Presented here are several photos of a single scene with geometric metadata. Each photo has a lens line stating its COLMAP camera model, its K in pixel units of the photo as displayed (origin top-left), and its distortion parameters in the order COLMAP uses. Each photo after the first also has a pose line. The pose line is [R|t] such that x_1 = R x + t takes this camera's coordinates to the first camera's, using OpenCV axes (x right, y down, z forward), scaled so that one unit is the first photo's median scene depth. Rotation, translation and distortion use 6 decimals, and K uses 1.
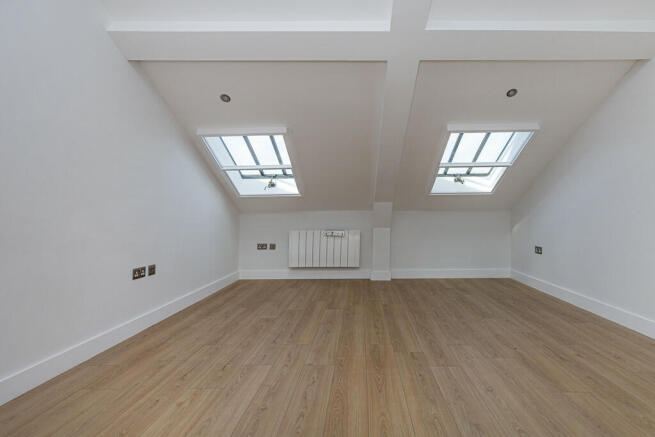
lens RADIAL K [[332.1, 0, 341.5], [0, 332.1, 205.5], [0, 0, 1]] dist [-0.000509, -0.001570]
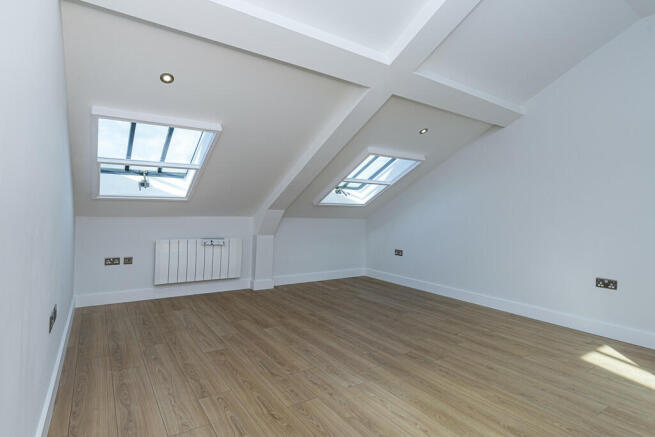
lens RADIAL K [[339.1, 0, 315.2], [0, 339.1, 202.6], [0, 0, 1]] dist [0.002172, -0.001510]
pose [[0.833601, 0.037428, 0.551097, -0.442116], [-0.036455, 0.999254, -0.012722, -0.030846], [-0.551163, -0.009485, 0.834344, 0.126011]]
